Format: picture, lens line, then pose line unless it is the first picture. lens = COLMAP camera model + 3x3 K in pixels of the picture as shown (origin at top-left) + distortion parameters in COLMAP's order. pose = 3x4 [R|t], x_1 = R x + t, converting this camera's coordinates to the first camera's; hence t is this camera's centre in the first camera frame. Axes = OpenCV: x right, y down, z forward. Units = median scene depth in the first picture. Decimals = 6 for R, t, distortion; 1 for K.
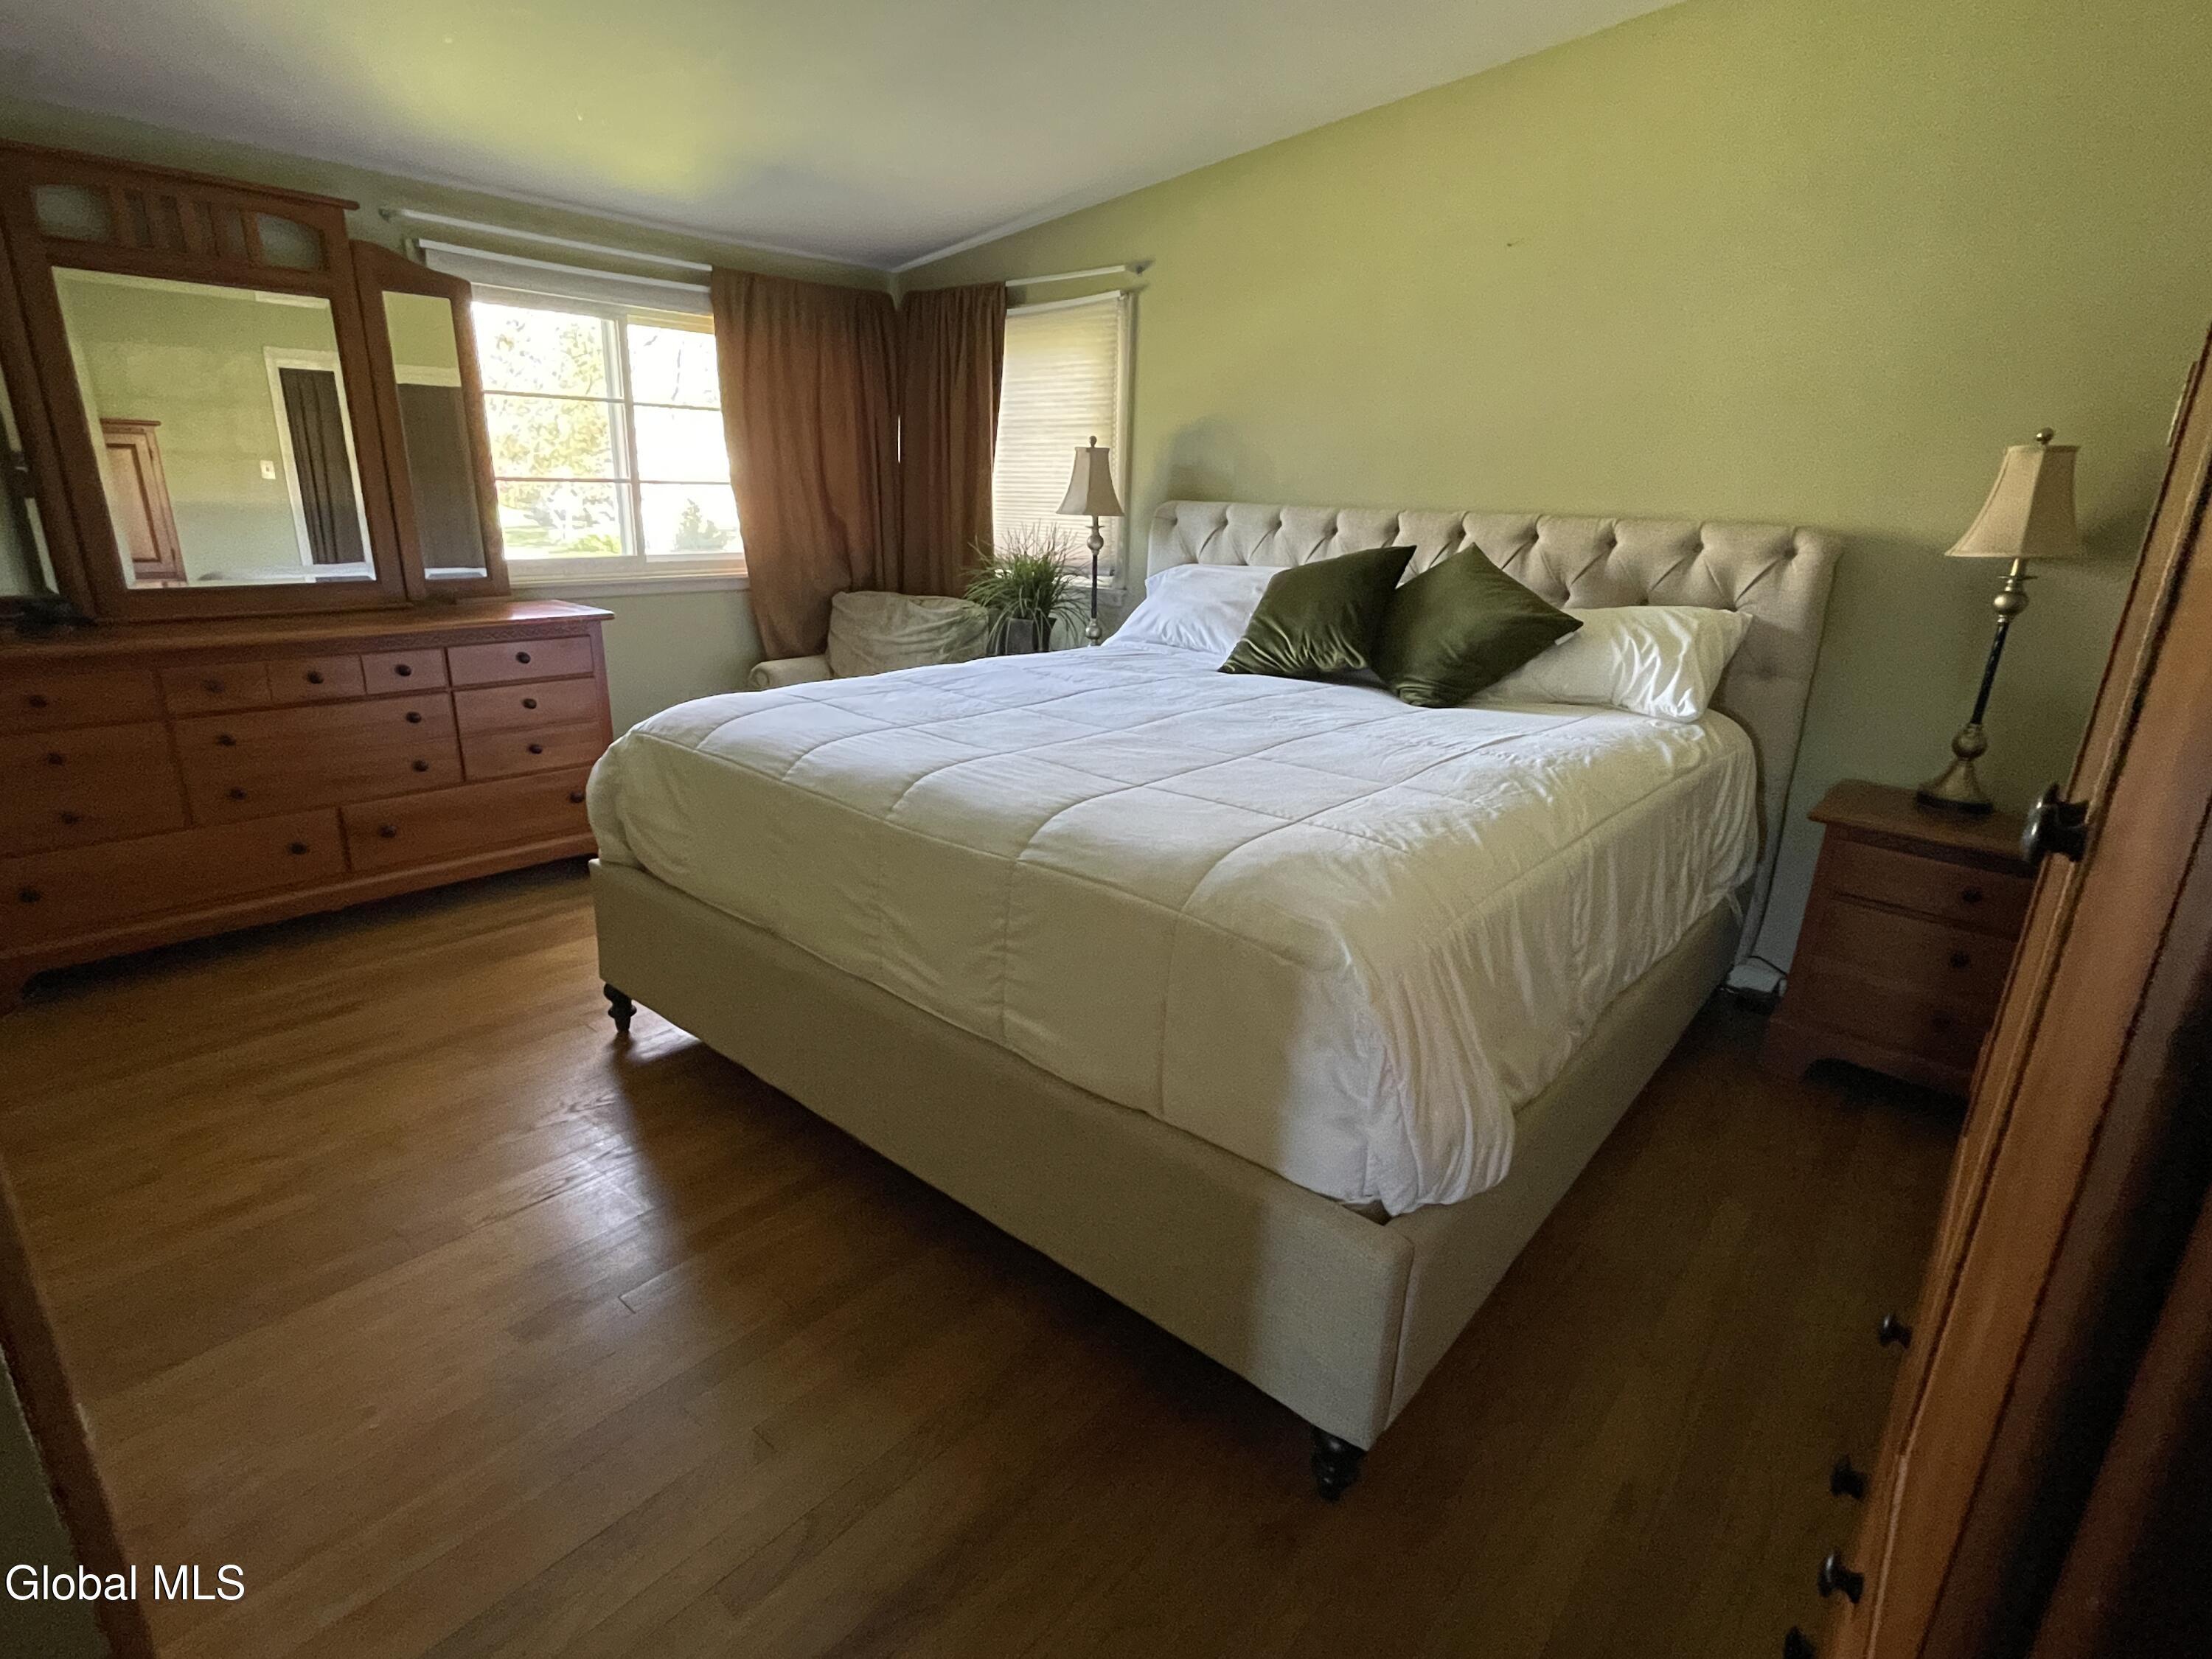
lens RADIAL K [[1101.5, 0, 1097.7], [0, 1101.5, 832.7], [0, 0, 1]] dist [-0.004000, 0.000320]
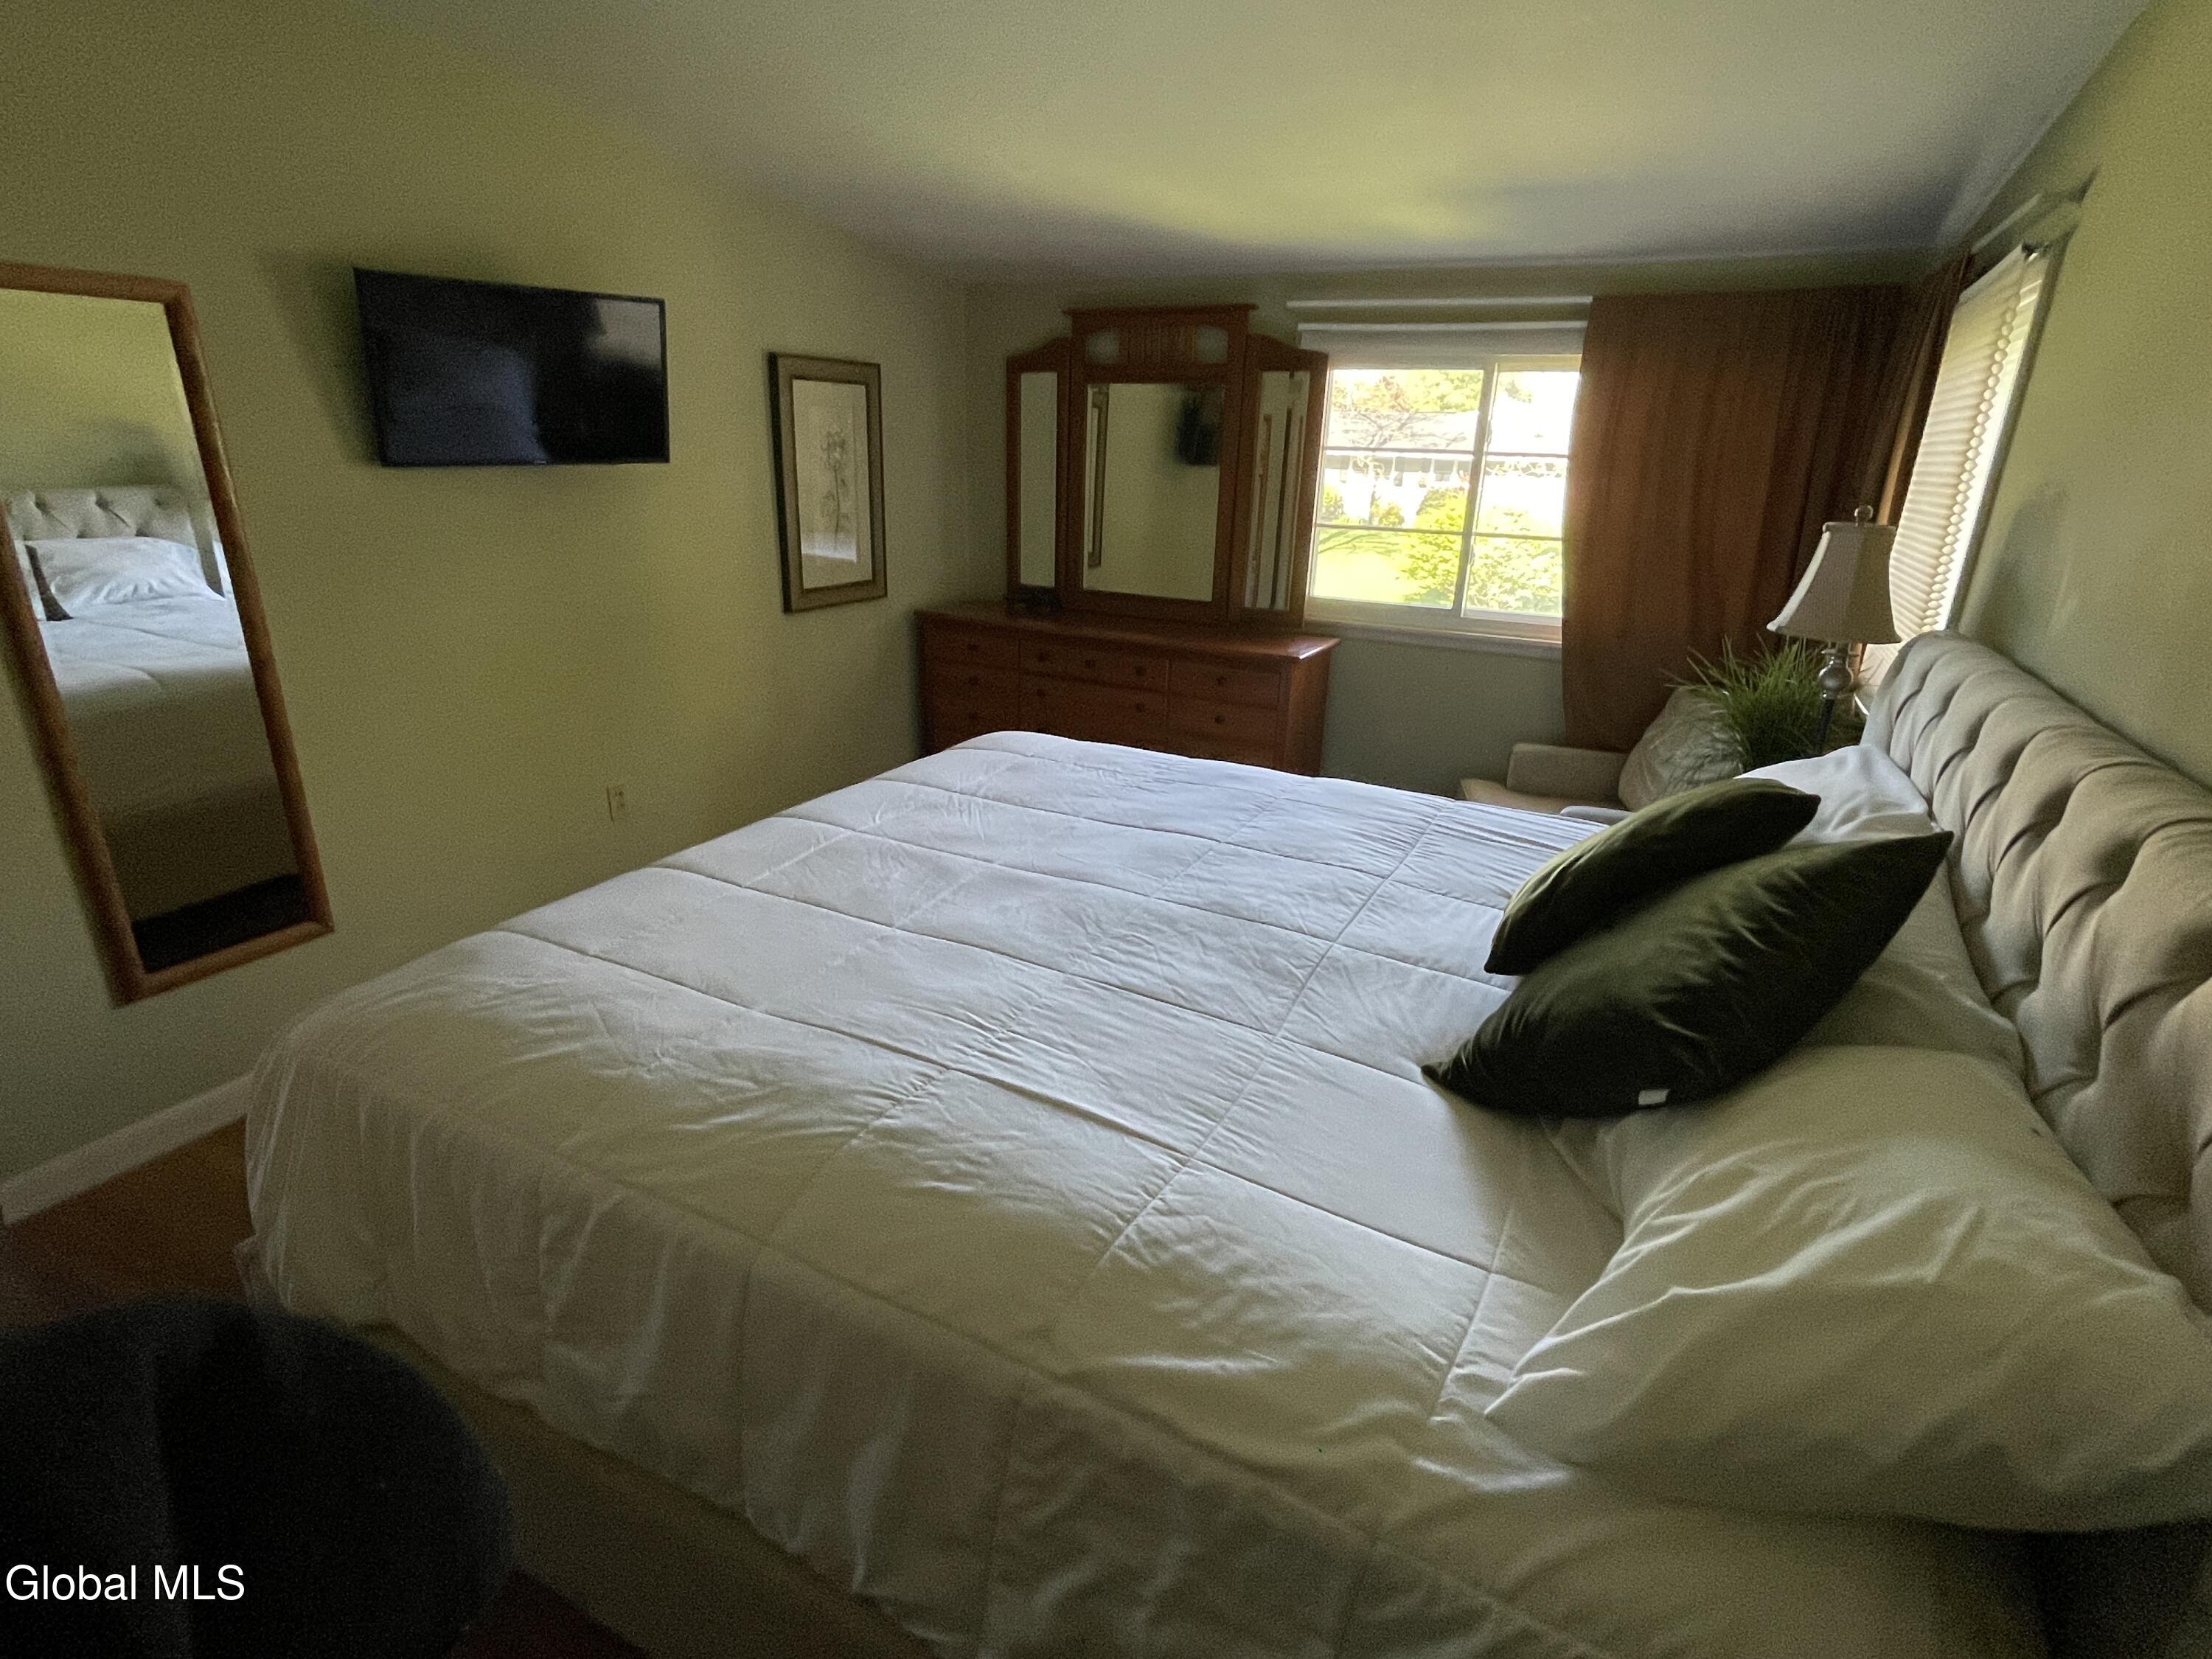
lens RADIAL K [[1101.5, 0, 1098.5], [0, 1101.5, 828.8], [0, 0, 1]] dist [-0.004000, 0.000320]
pose [[0.232511, 0.304352, -0.923747, 0.499270], [-0.311731, 0.922990, 0.225639, -0.204406], [0.921283, 0.235497, 0.309482, 0.479869]]
